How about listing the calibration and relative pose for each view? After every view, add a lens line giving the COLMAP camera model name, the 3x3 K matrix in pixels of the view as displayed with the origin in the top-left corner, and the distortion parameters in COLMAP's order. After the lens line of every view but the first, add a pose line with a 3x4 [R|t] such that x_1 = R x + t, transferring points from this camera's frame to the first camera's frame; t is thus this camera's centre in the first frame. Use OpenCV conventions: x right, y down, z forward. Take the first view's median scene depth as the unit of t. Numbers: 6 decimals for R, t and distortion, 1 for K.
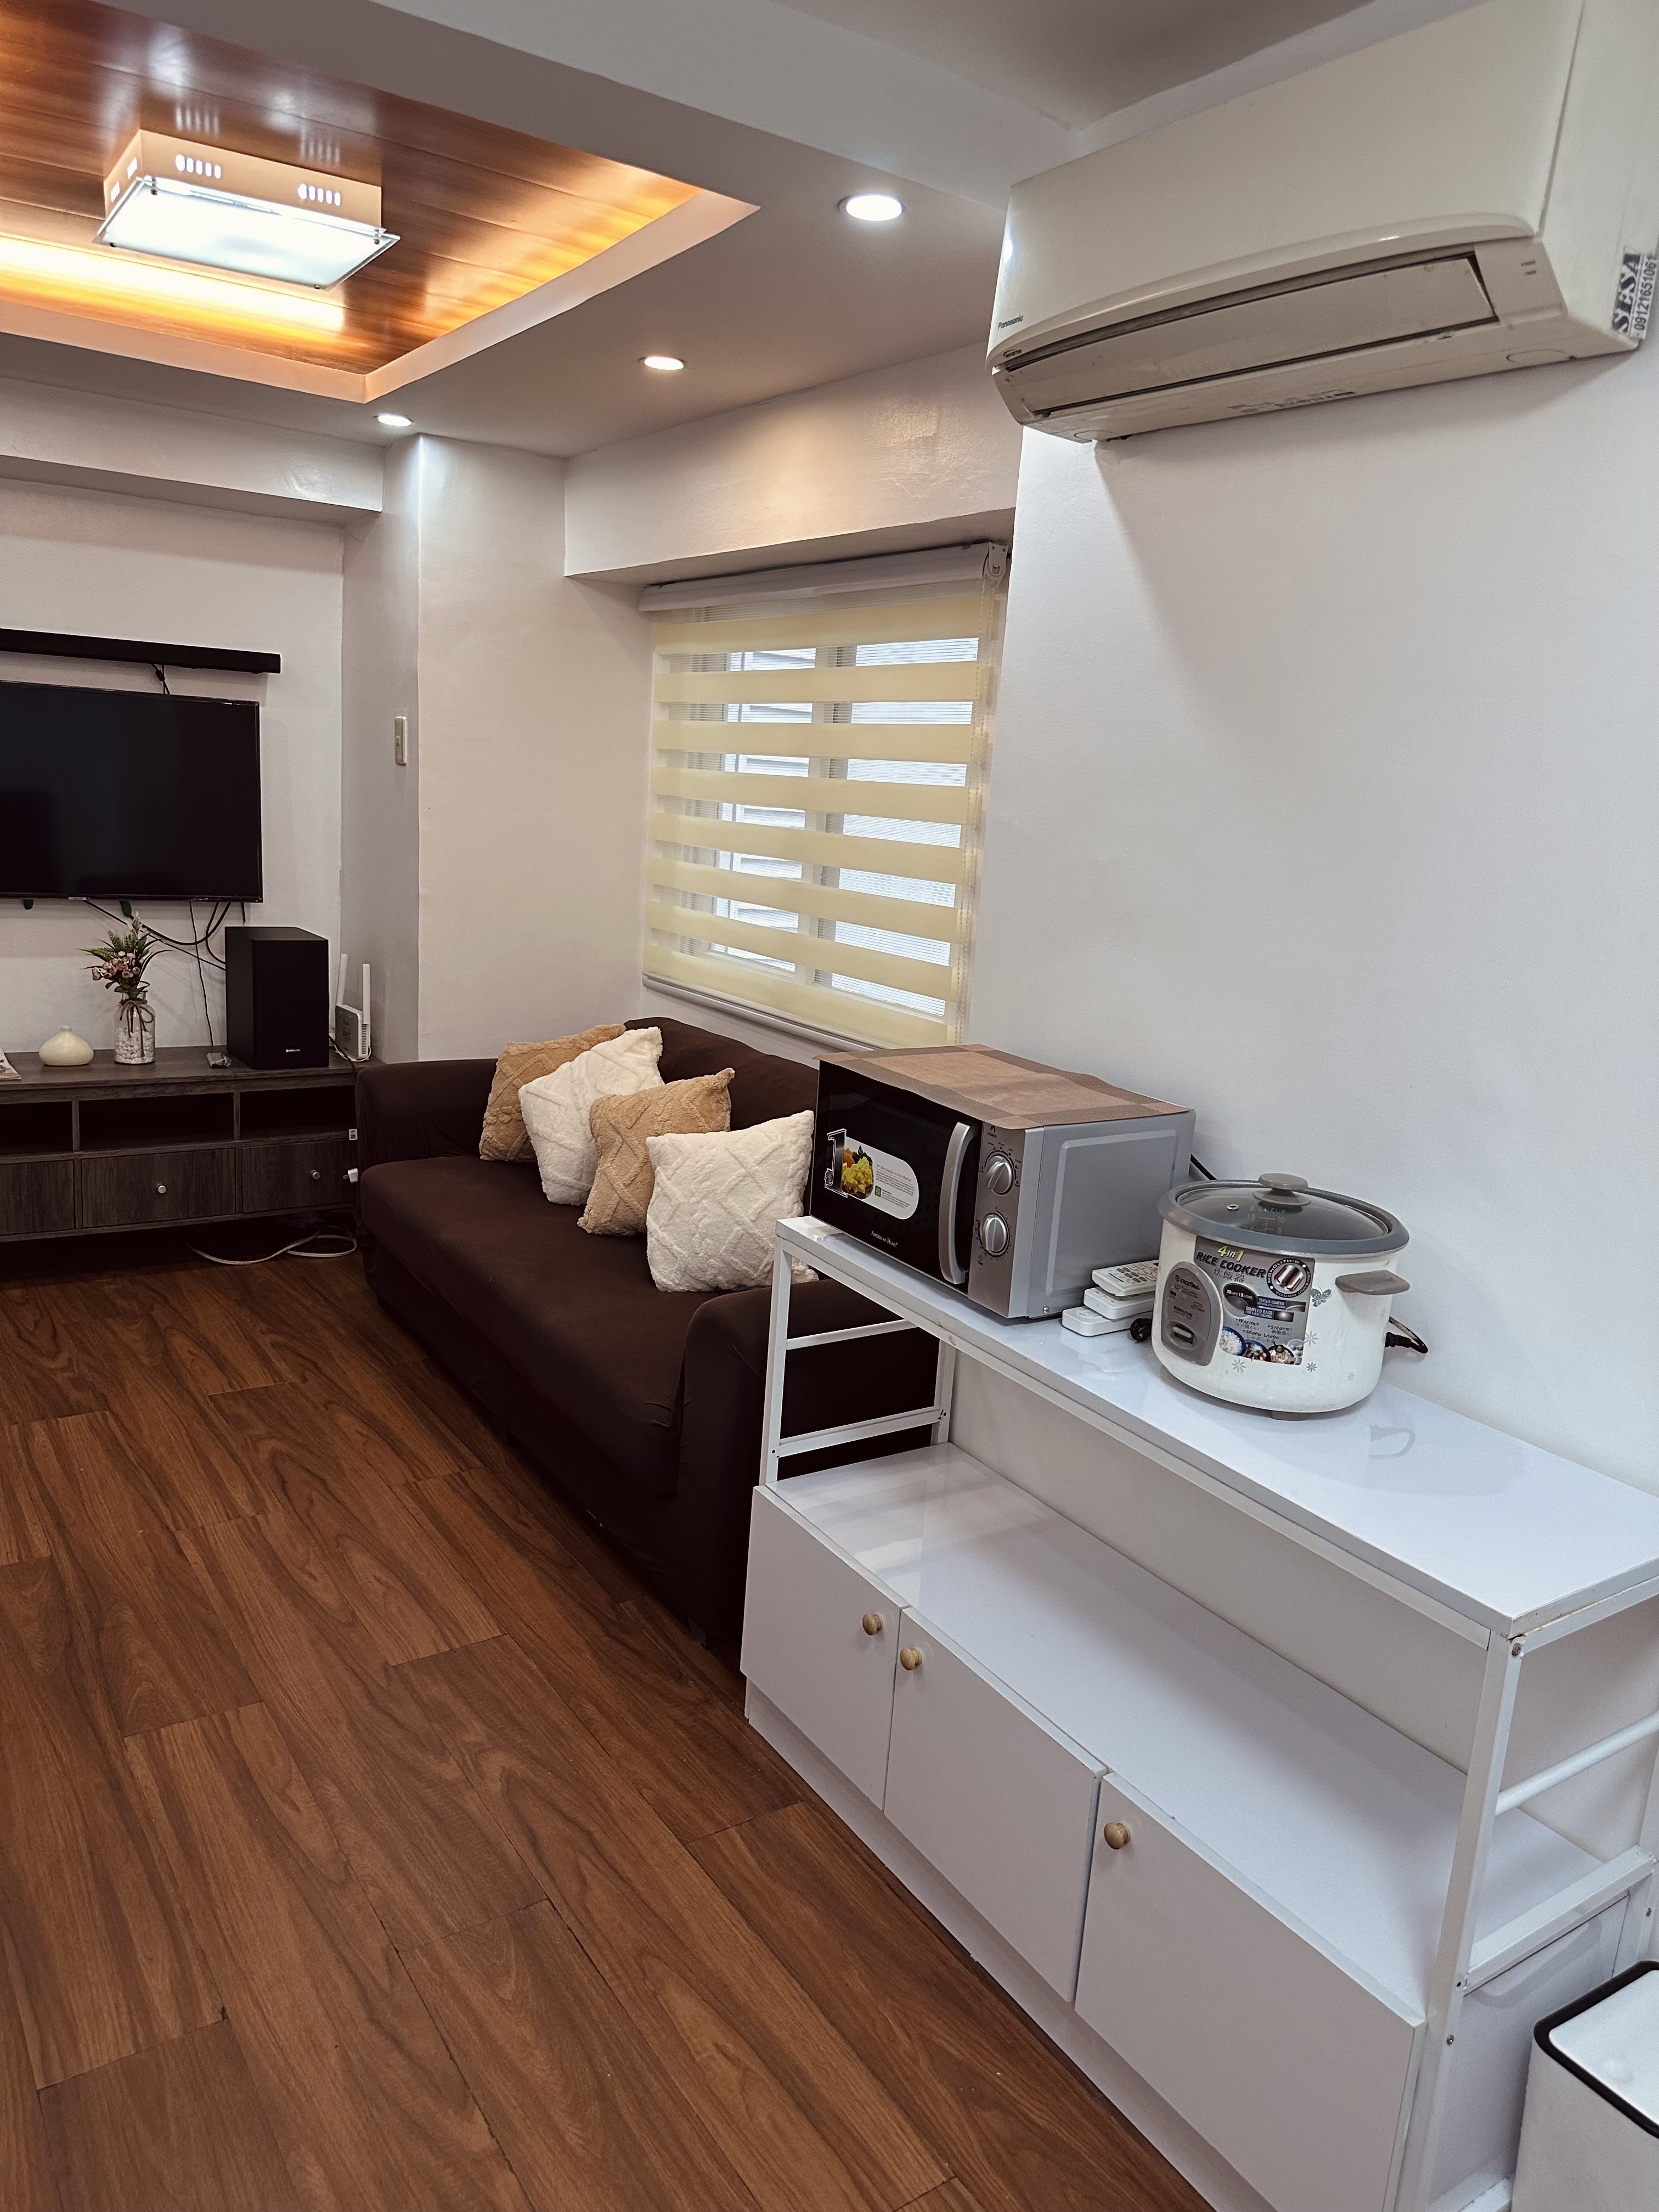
lens RADIAL K [[1545.1, 0, 848.8], [0, 1545.1, 1110.0], [0, 0, 1]] dist [0.170313, -0.371718]
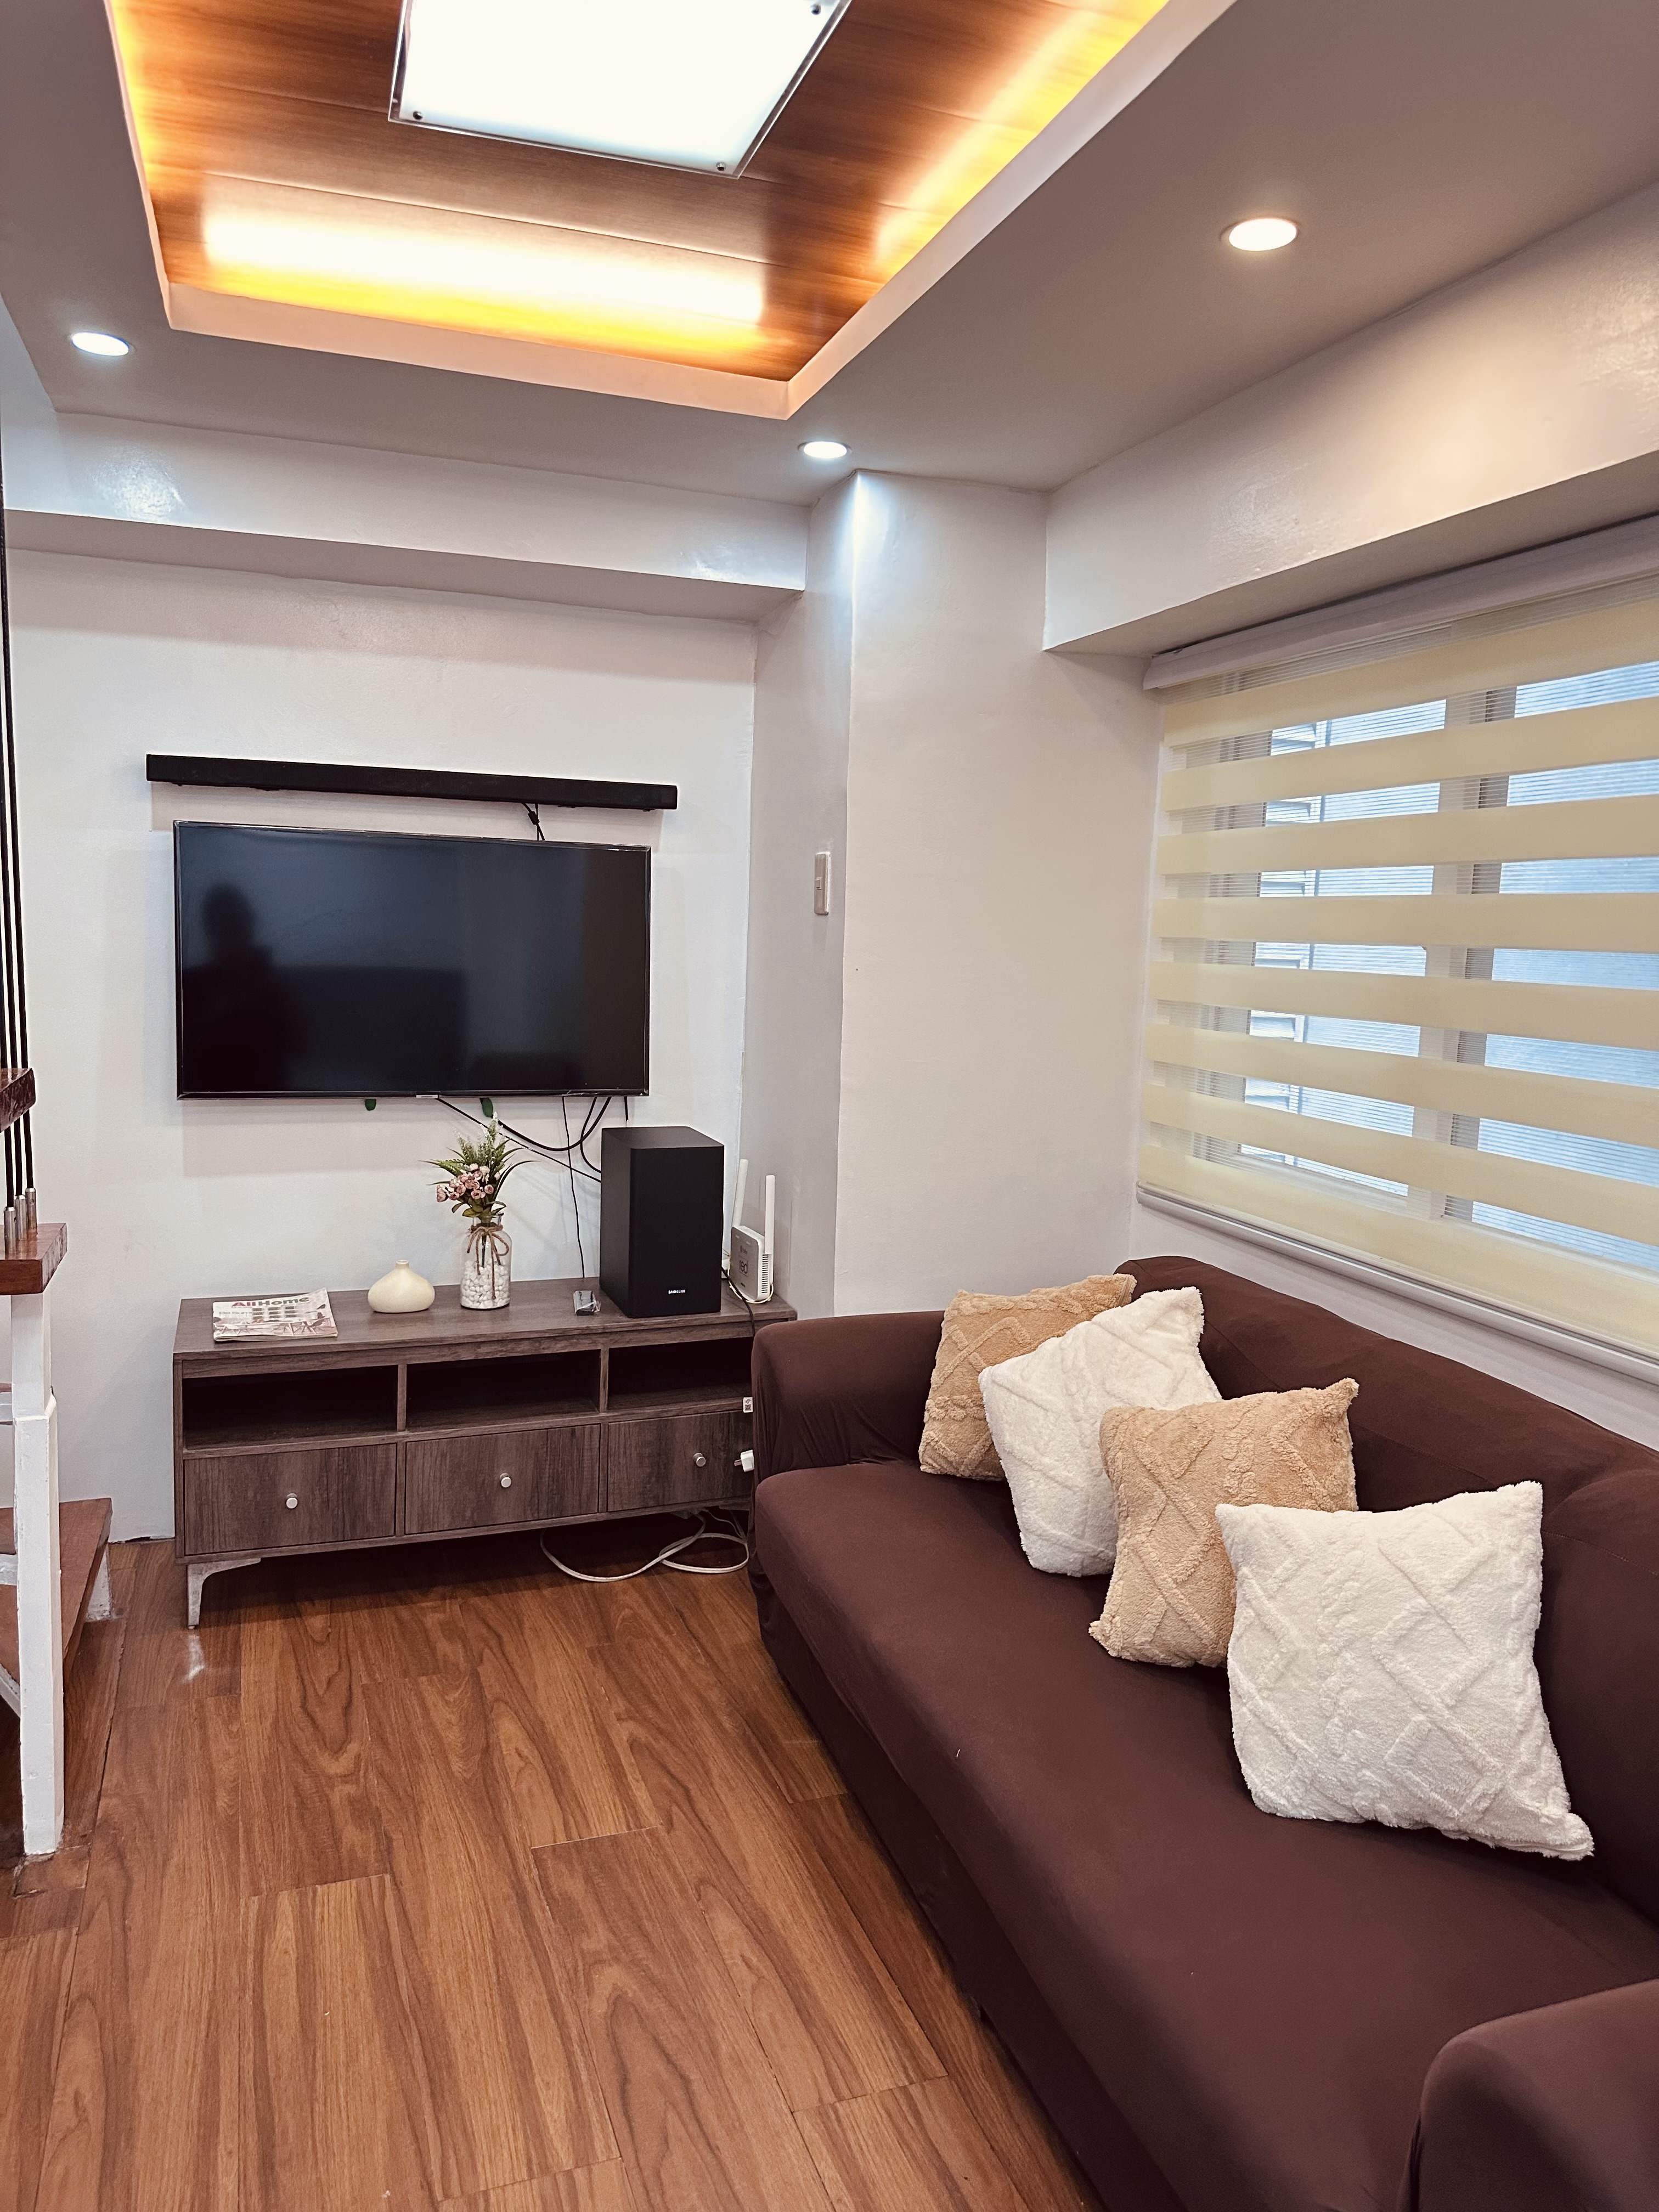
lens RADIAL K [[1622.0, 0, 829.5], [0, 1622.0, 1106.0], [0, 0, 1]] dist [0.131060, -0.153159]
pose [[0.966363, -0.010036, -0.256987, -0.090266], [-0.016798, 0.994642, -0.102010, -0.053870], [0.256633, 0.102895, 0.961016, 0.287261]]
